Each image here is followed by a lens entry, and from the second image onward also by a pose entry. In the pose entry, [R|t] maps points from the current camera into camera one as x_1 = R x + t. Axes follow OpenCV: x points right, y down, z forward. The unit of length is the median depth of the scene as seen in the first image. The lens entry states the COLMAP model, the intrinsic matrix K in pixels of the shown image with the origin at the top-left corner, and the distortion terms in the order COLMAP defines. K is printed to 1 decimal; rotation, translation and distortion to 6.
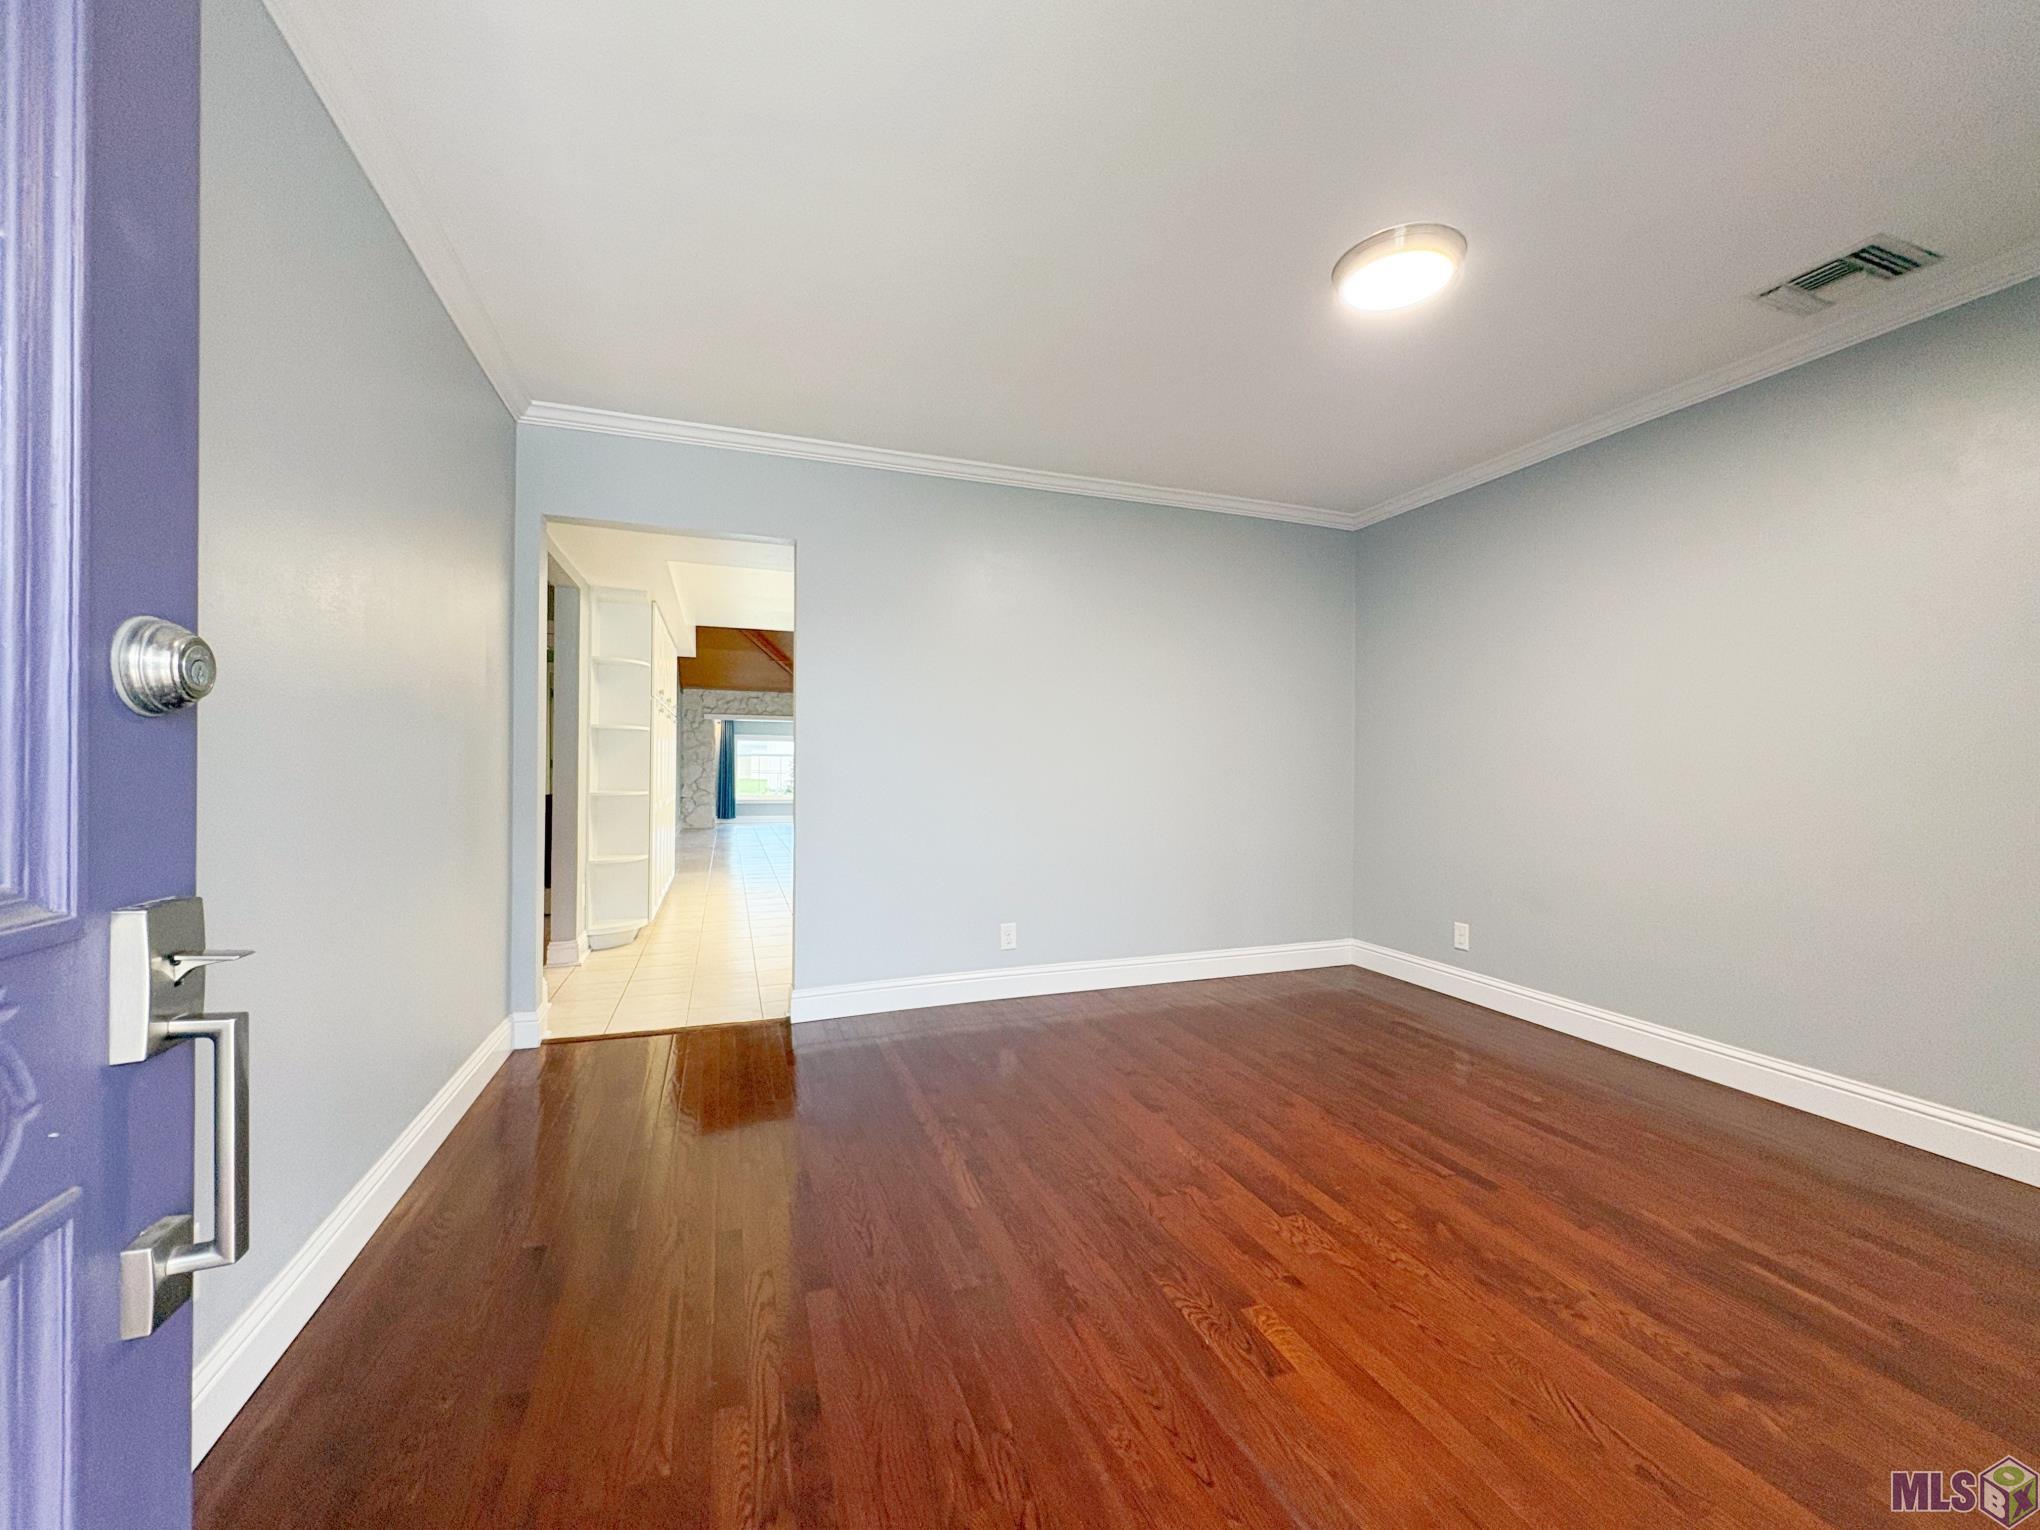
lens RADIAL K [[823.4, 0, 1020.0], [0, 823.4, 765.0], [0, 0, 1]] dist [0.001010, 0.000145]
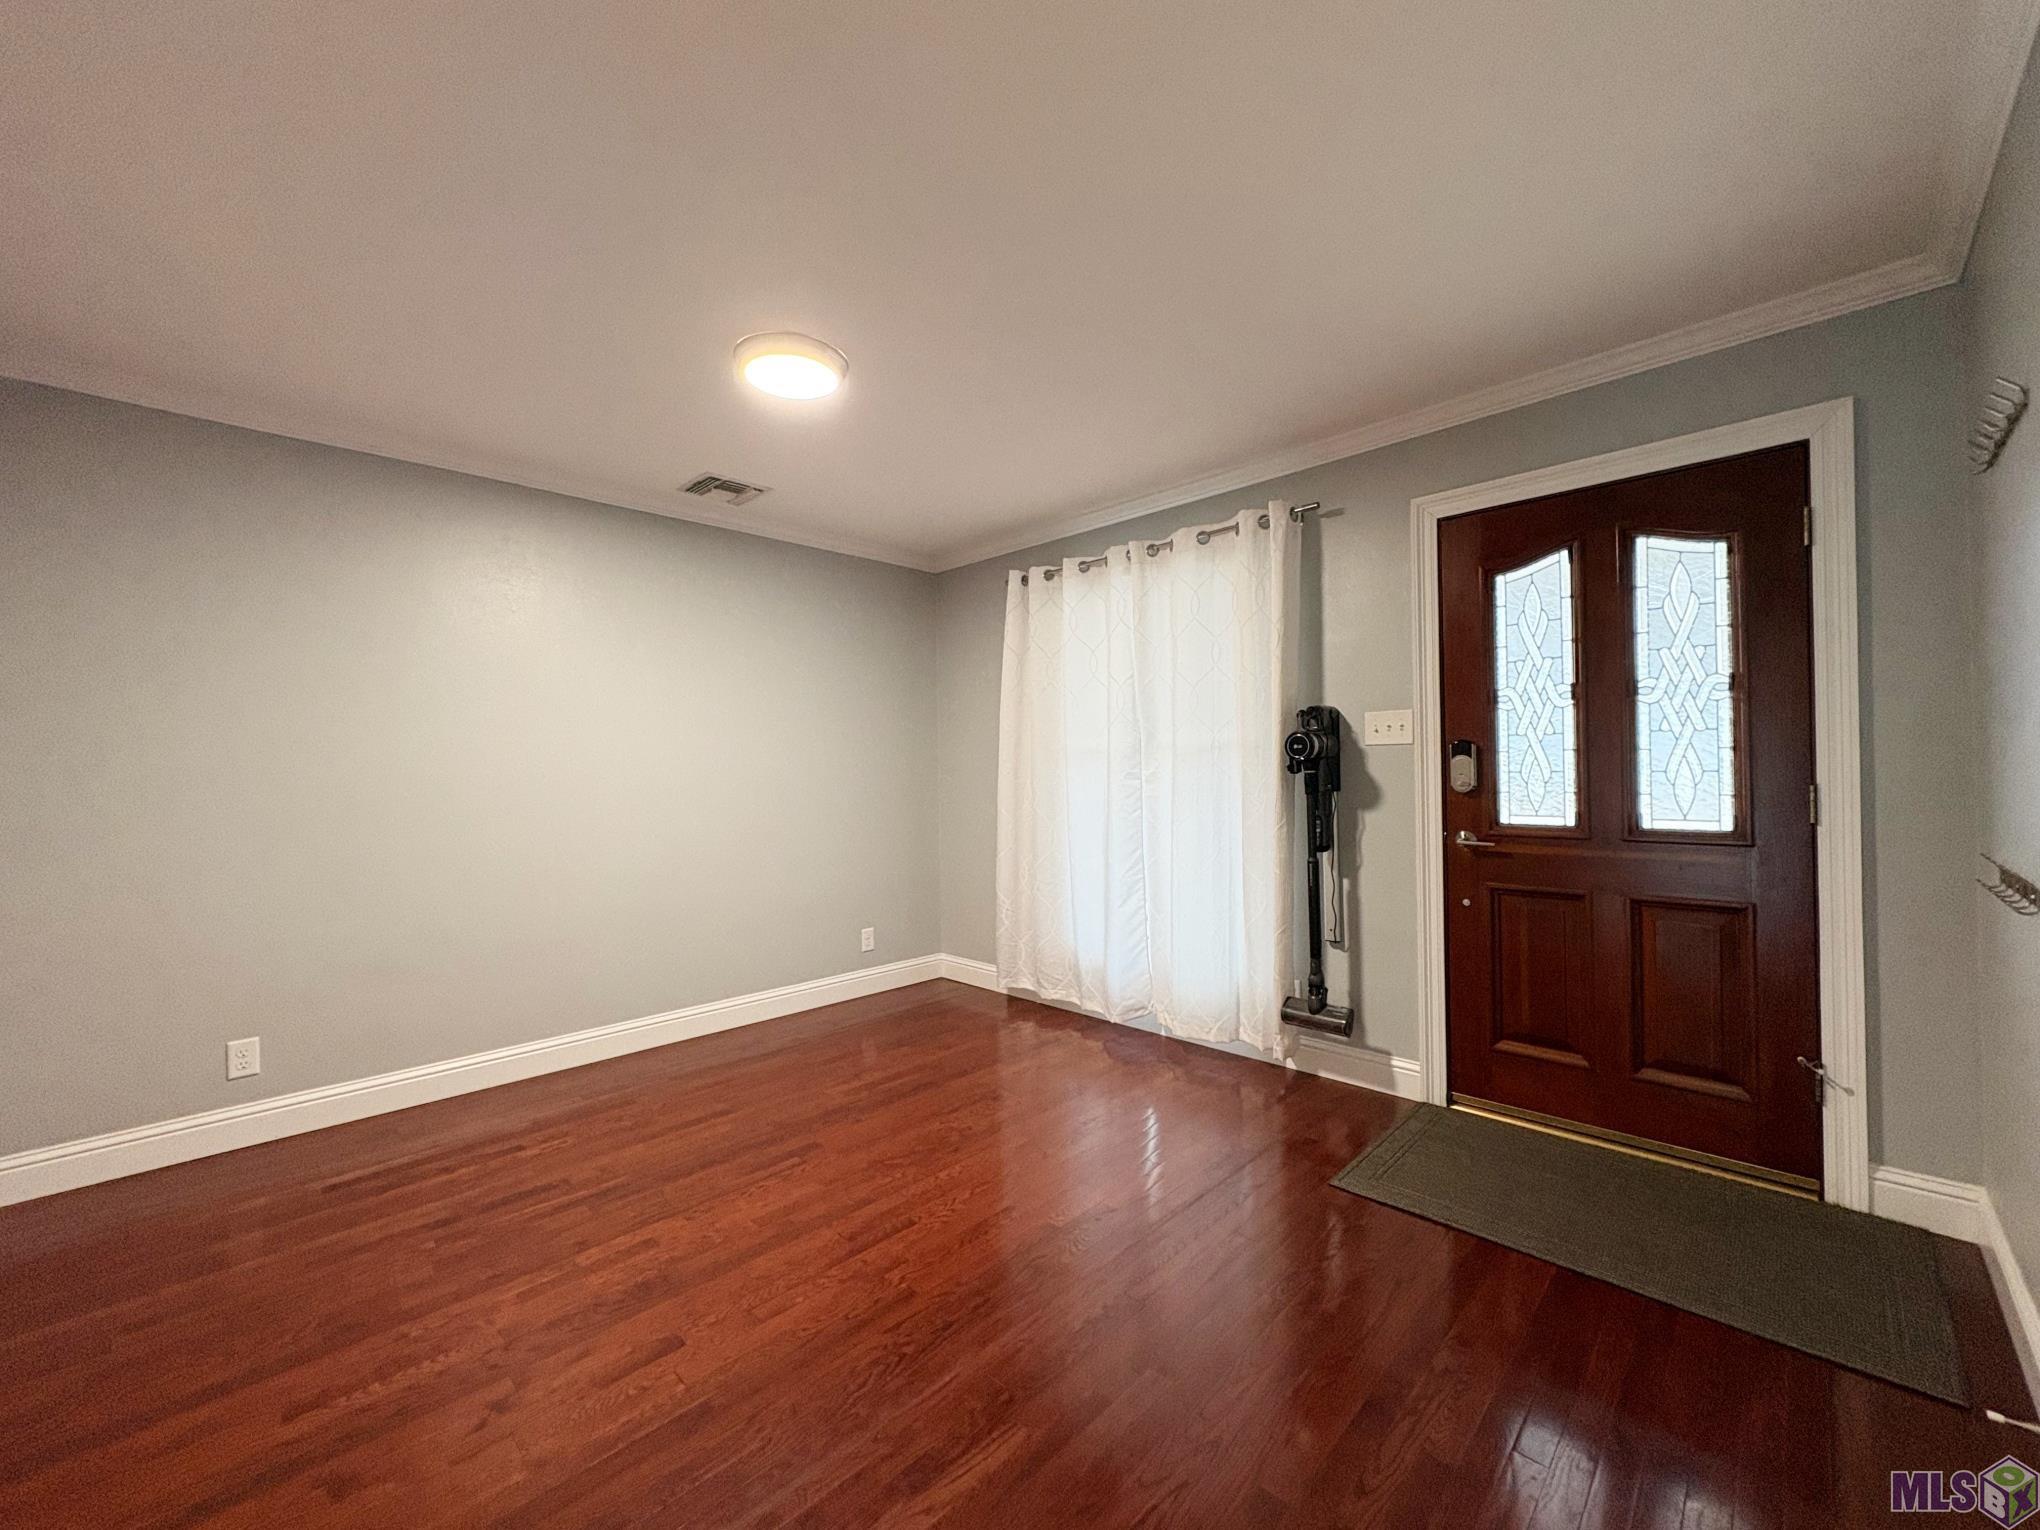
lens RADIAL K [[810.6, 0, 1020.0], [0, 810.6, 765.0], [0, 0, 1]] dist [0.015751, -0.000039]
pose [[-0.439522, 0.002686, 0.898228, -0.622771], [0.002560, 0.999995, -0.001738, -0.063509], [-0.898228, 0.001536, -0.439526, 1.135595]]
